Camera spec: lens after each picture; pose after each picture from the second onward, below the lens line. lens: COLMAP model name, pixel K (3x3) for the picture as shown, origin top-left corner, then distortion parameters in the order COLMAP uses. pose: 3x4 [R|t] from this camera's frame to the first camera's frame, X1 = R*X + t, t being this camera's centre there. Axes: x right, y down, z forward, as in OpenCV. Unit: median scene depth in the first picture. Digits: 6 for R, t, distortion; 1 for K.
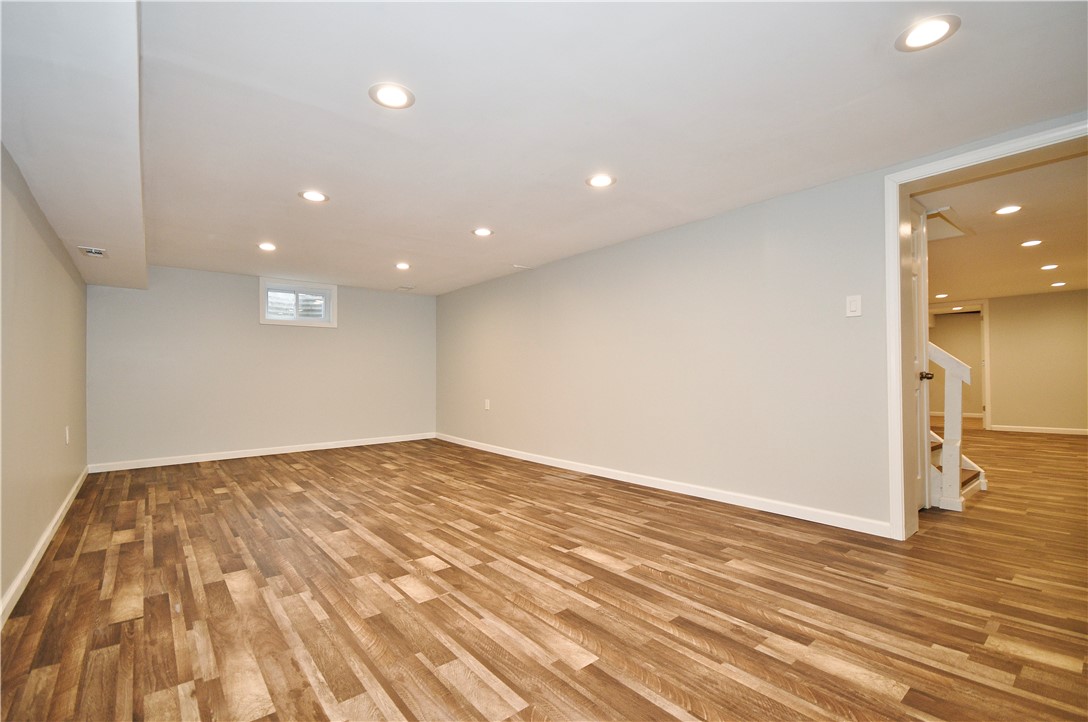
lens RADIAL K [[478.4, 0, 536.8], [0, 478.4, 364.5], [0, 0, 1]] dist [0.000737, -0.005049]
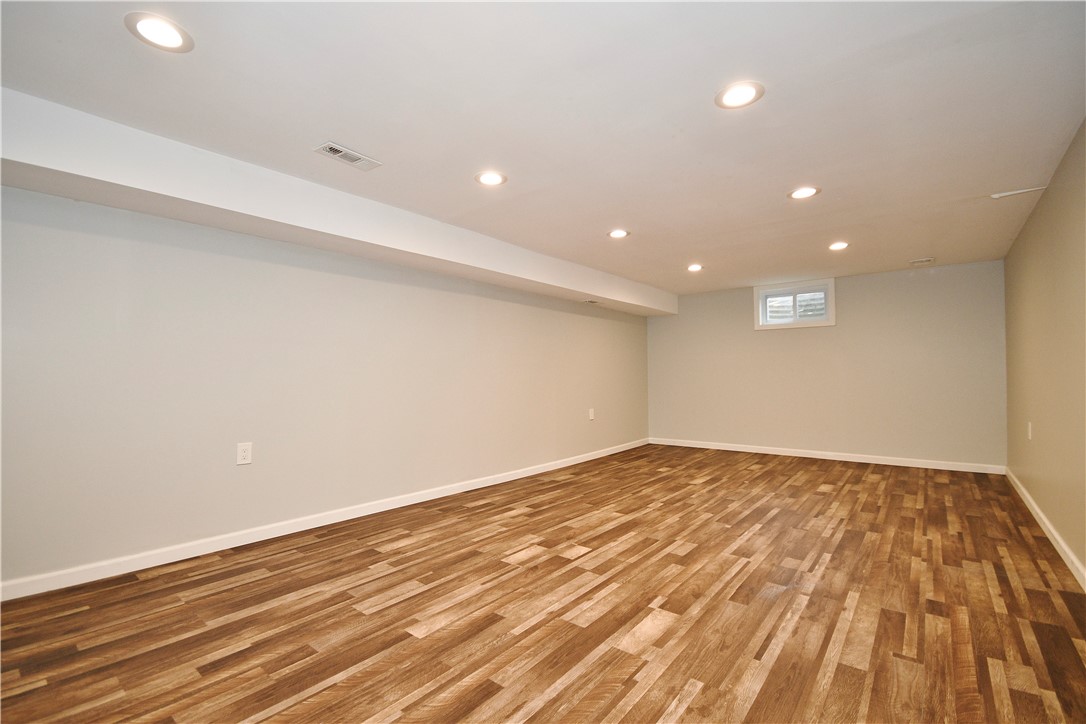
lens RADIAL K [[477.5, 0, 537.1], [0, 477.5, 368.6], [0, 0, 1]] dist [0.000737, -0.005049]
pose [[0.197081, -0.009635, -0.980340, 0.792344], [0.021825, 0.999747, -0.005438, -0.006807], [0.980144, -0.020324, 0.197241, 0.648558]]
